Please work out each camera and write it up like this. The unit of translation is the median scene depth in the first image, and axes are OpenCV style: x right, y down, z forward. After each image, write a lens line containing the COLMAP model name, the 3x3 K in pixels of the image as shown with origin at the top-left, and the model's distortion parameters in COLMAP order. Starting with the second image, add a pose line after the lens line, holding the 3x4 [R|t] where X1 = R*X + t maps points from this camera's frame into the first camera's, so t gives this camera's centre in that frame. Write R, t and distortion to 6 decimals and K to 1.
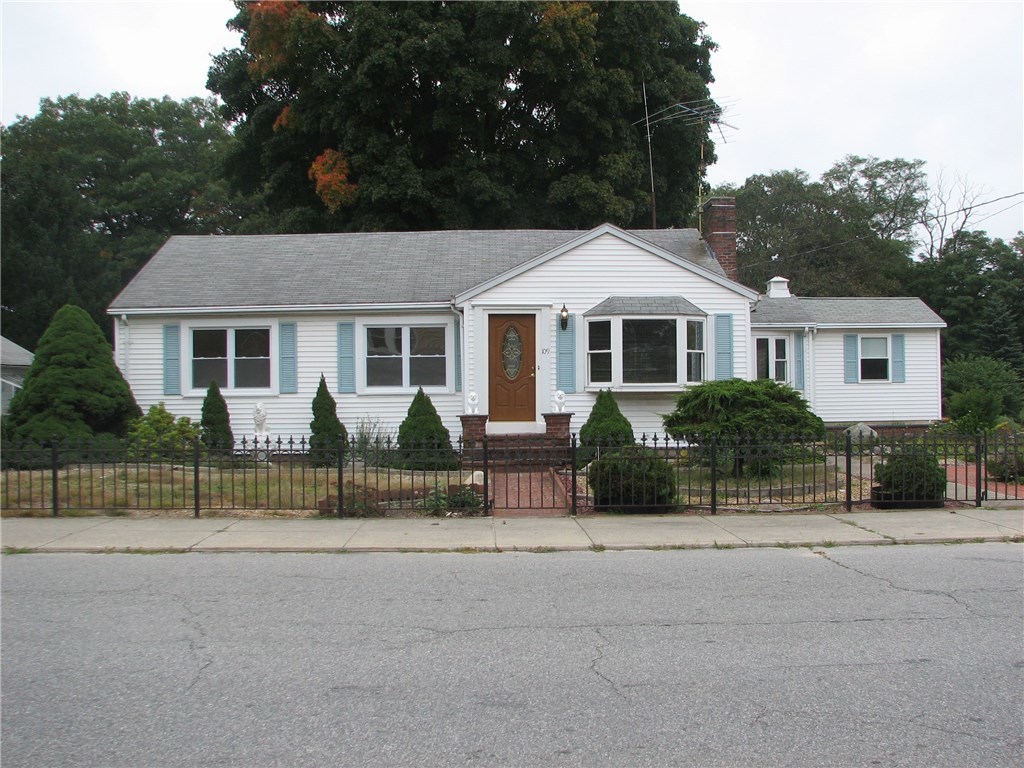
lens RADIAL K [[1096.6, 0, 545.4], [0, 1096.6, 384.6], [0, 0, 1]] dist [-0.149770, 0.041873]
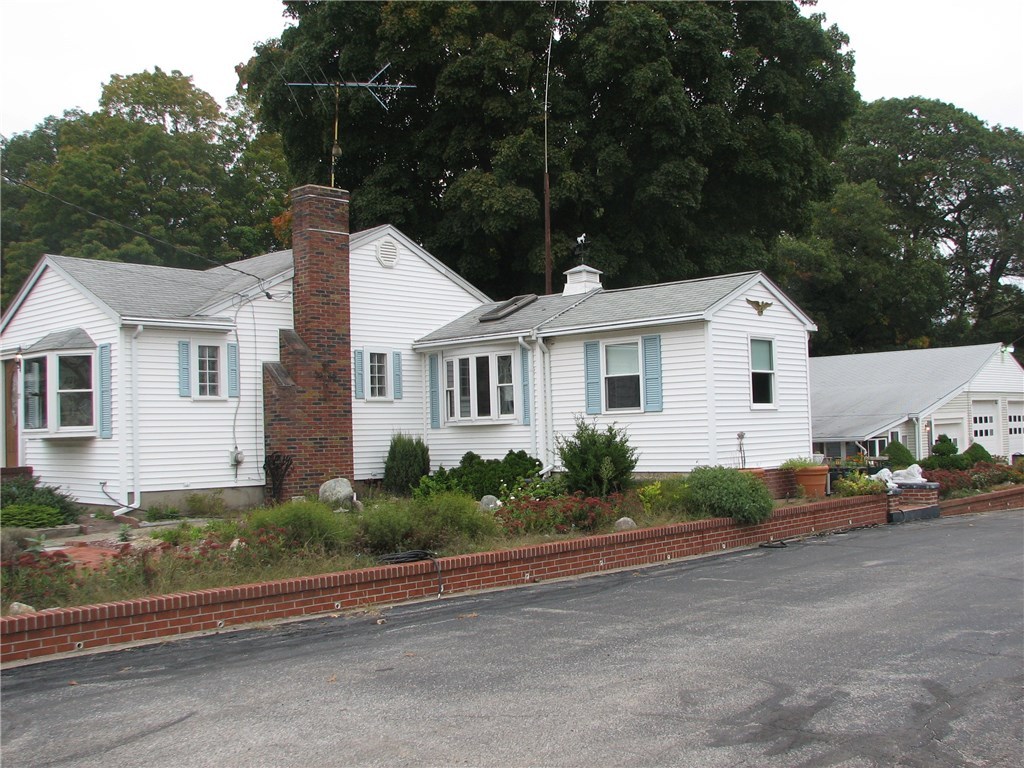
lens RADIAL K [[1096.6, 0, 545.4], [0, 1096.6, 384.6], [0, 0, 1]] dist [-0.149770, 0.041873]
pose [[0.707068, -0.039161, -0.706060, 0.935152], [0.026699, 0.999232, -0.028685, -0.001504], [0.706641, 0.001431, 0.707571, 0.635838]]
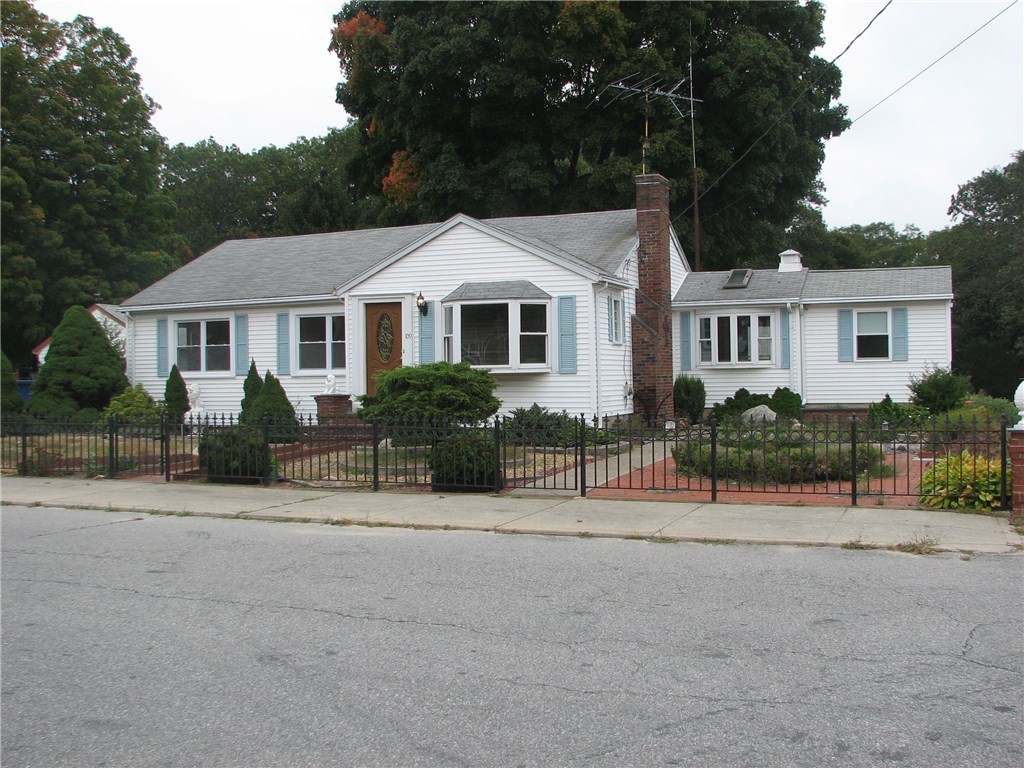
lens RADIAL K [[1096.6, 0, 545.4], [0, 1096.6, 384.6], [0, 0, 1]] dist [-0.149770, 0.041873]
pose [[0.917870, 0.001800, -0.396878, 0.525055], [0.007124, 0.999754, 0.021010, -0.004167], [0.396818, -0.022112, 0.917631, 0.061089]]
